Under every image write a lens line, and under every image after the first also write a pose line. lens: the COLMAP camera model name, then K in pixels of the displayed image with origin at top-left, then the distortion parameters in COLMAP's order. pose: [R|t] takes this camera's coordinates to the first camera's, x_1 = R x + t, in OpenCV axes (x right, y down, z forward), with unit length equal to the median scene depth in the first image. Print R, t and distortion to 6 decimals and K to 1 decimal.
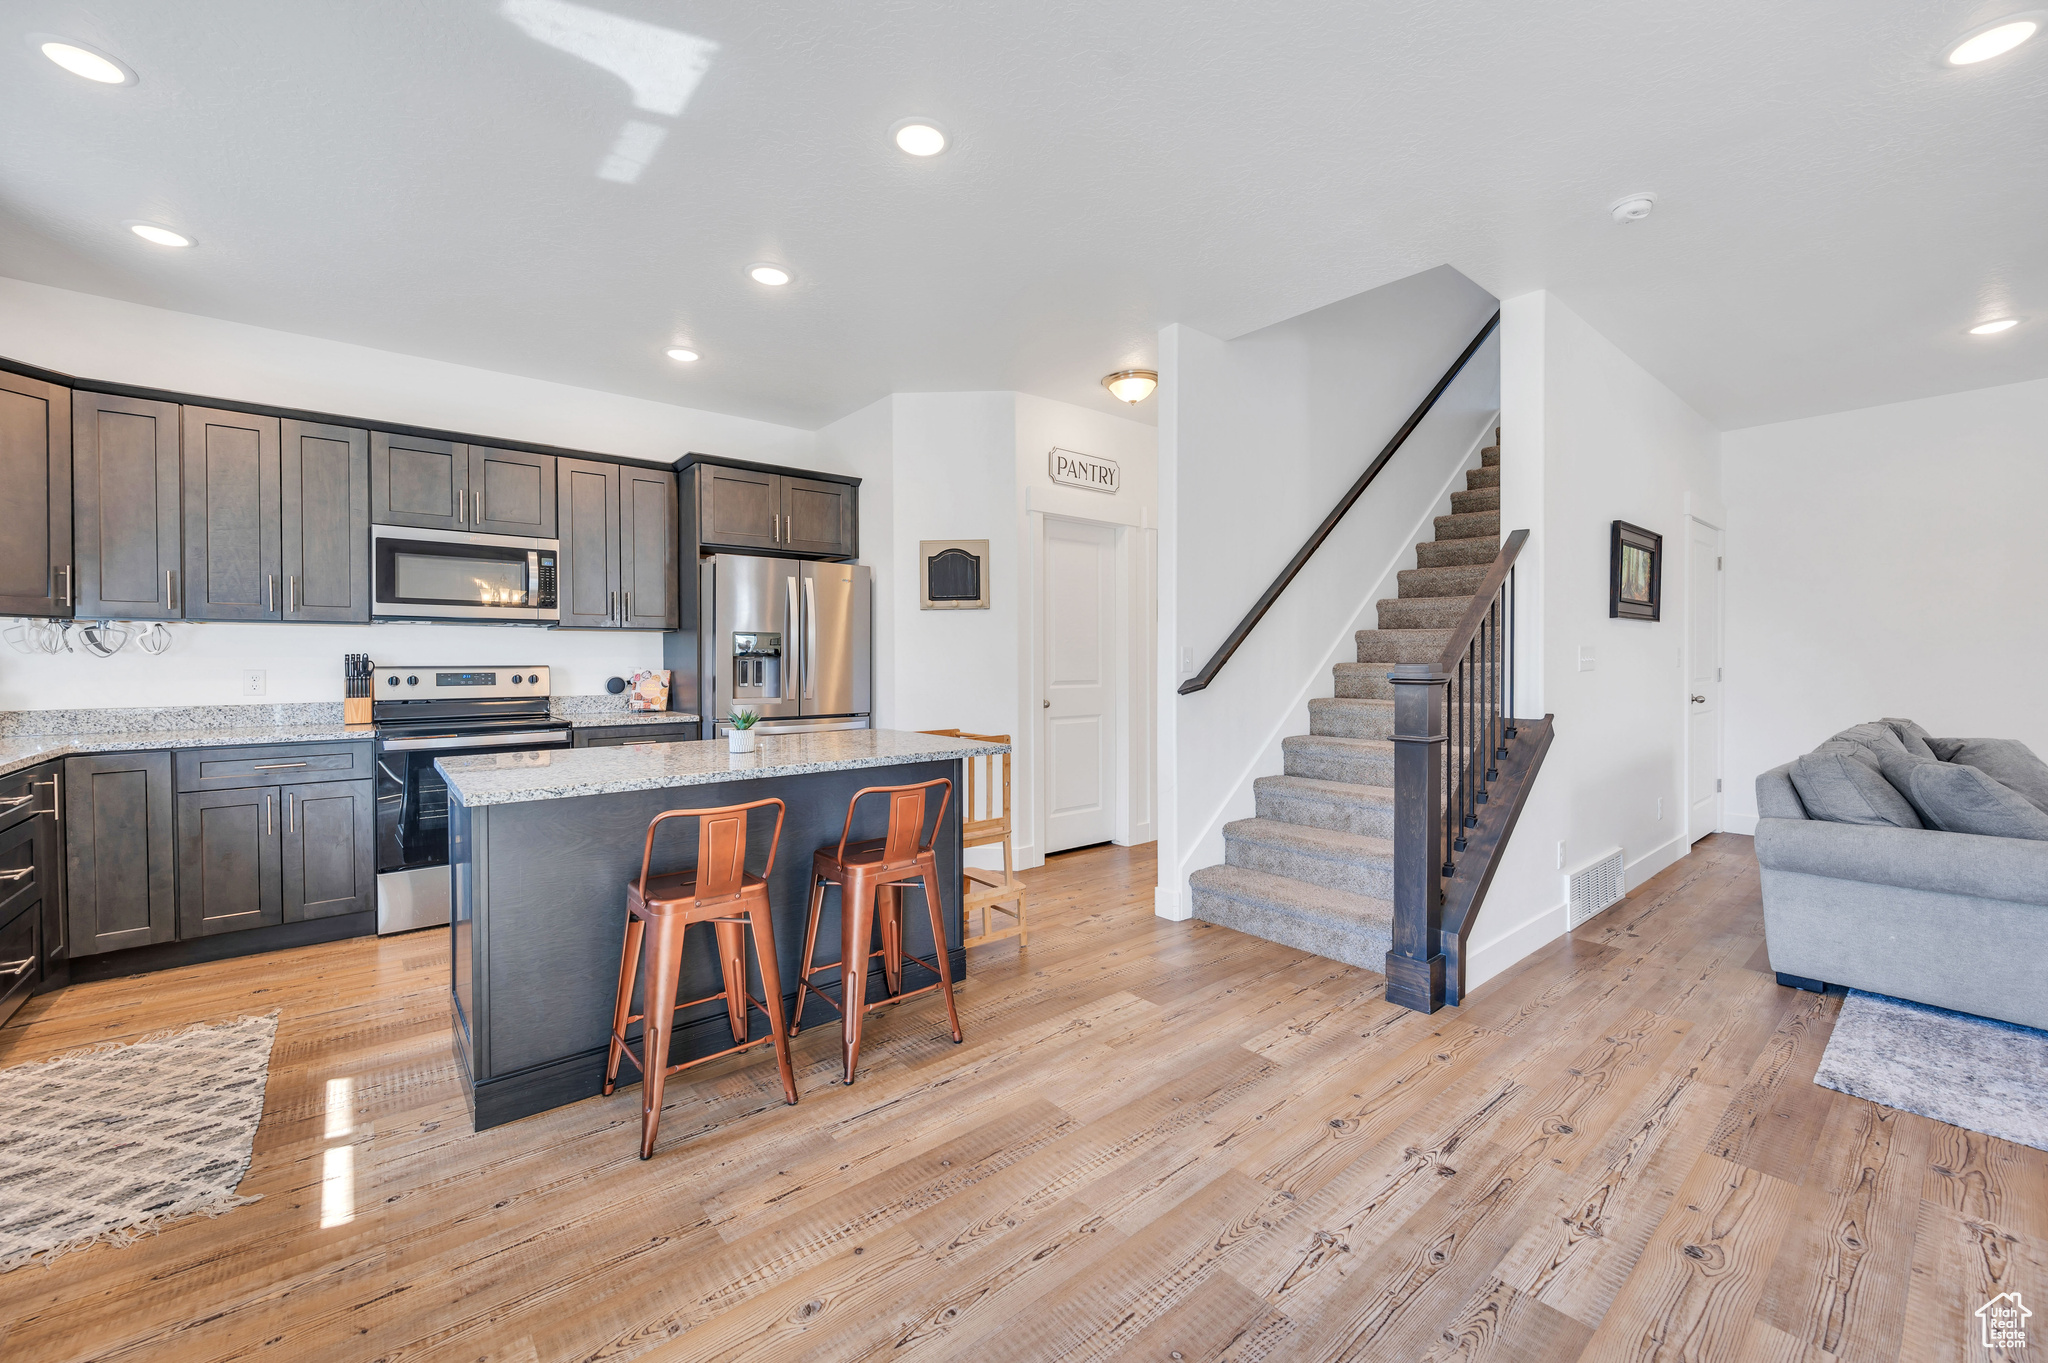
lens RADIAL K [[817.3, 0, 1025.6], [0, 817.3, 668.9], [0, 0, 1]] dist [-0.000030, -0.000174]
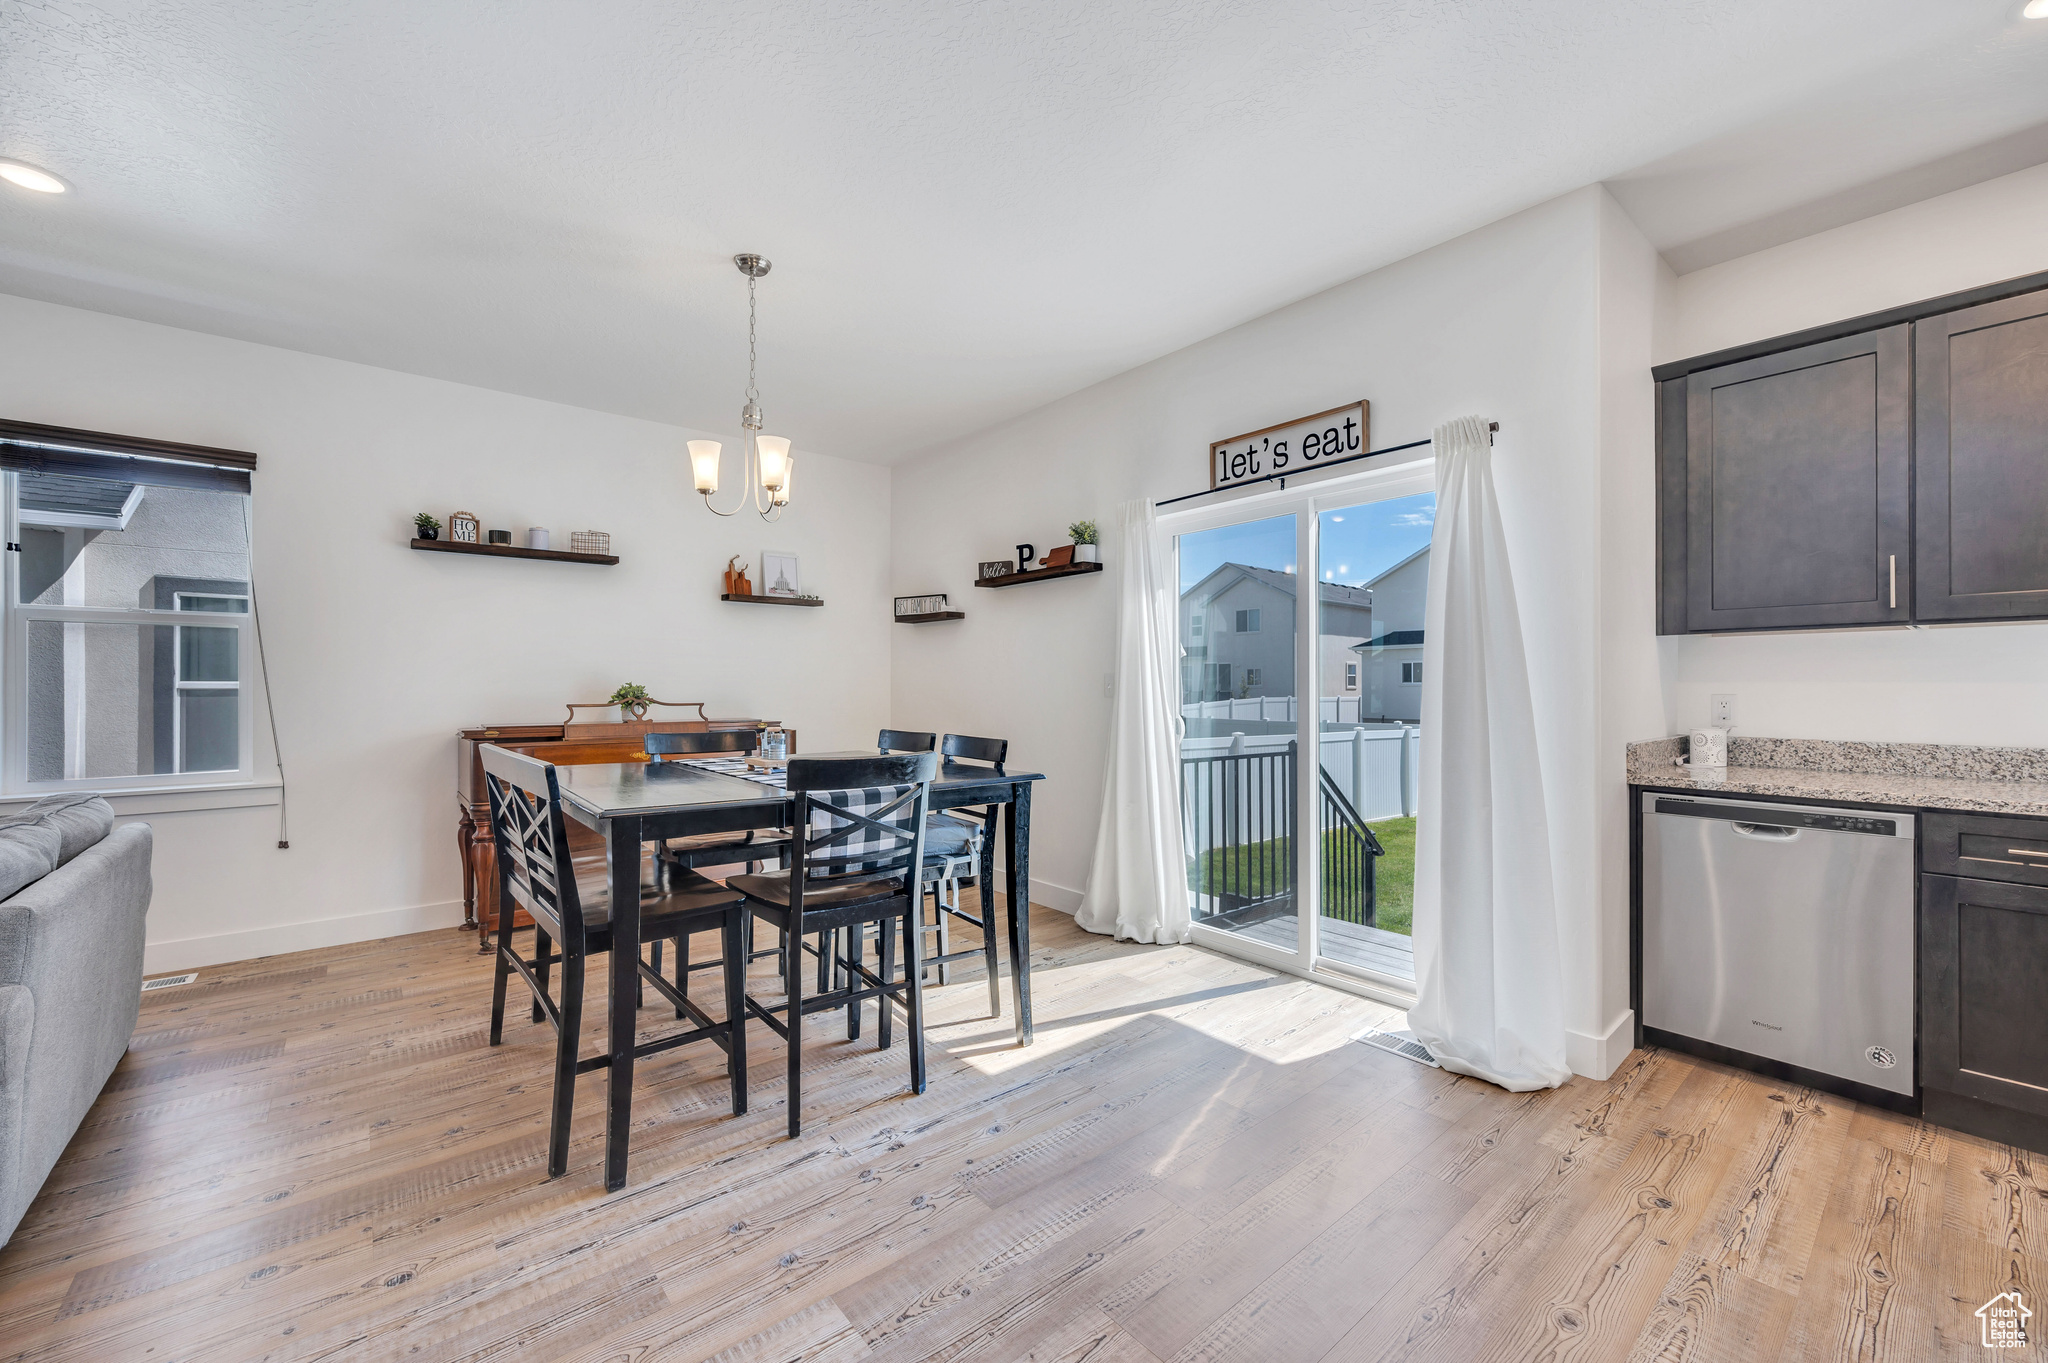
lens RADIAL K [[800.5, 0, 1030.8], [0, 800.5, 686.0], [0, 0, 1]] dist [-0.000112, -0.000303]
pose [[-0.999969, 0.006211, -0.004768, 0.189270], [0.006158, 0.999918, 0.011186, -0.011151], [0.004837, 0.011156, -0.999926, 0.919029]]
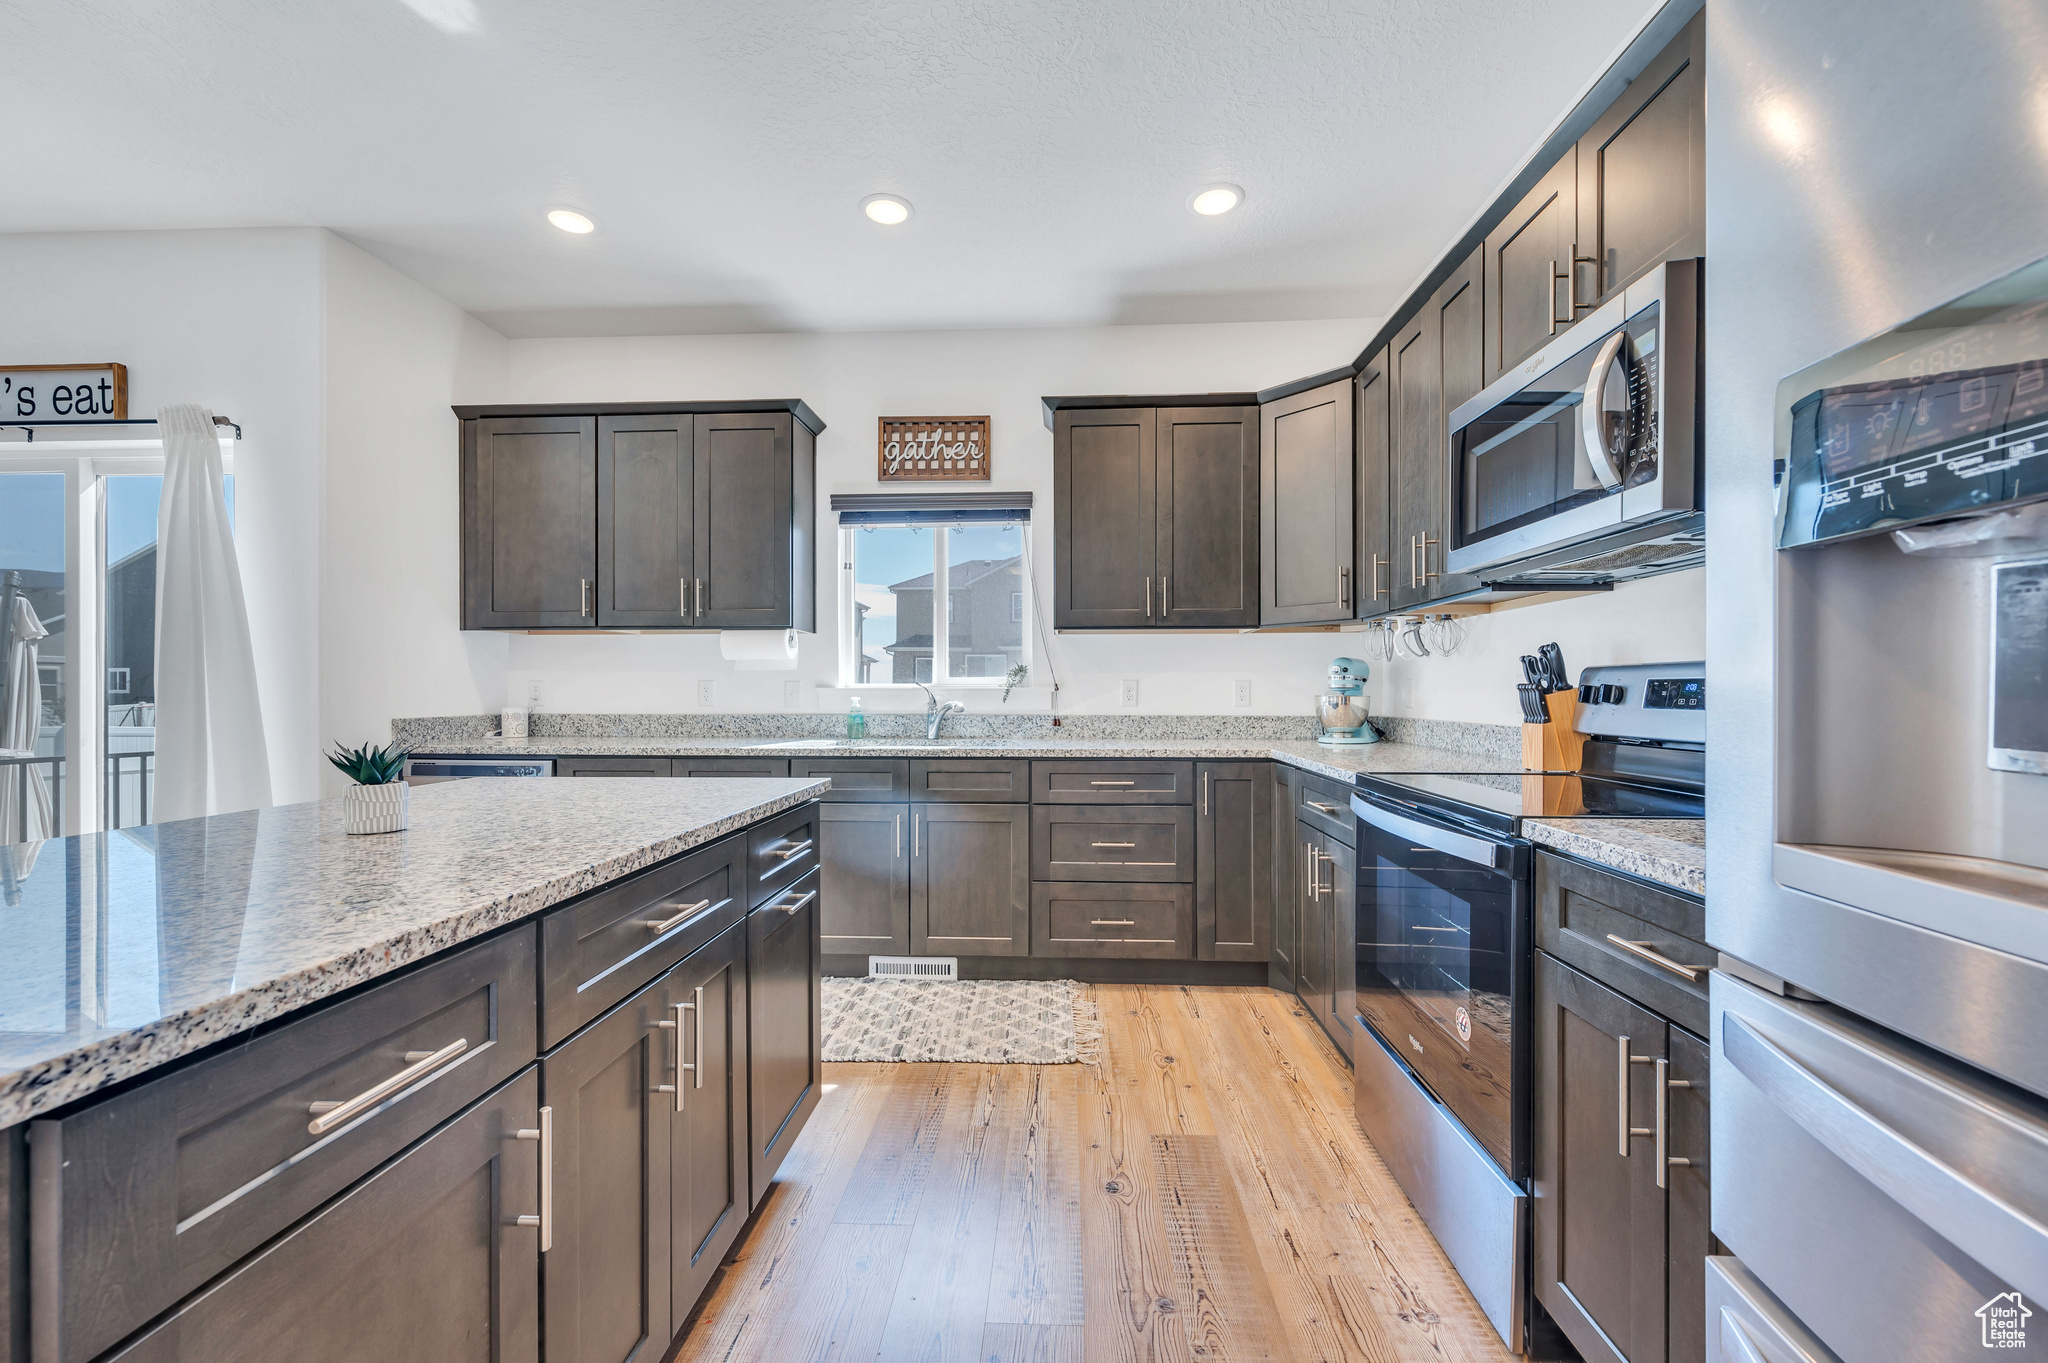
lens RADIAL K [[814.9, 0, 1023.0], [0, 814.9, 690.9], [0, 0, 1]] dist [-0.002023, -0.000465]
pose [[-0.675313, 0.002940, -0.737526, -0.206605], [-0.006503, 0.999929, 0.009940, 0.011748], [0.737503, 0.011509, -0.675246, 1.311253]]
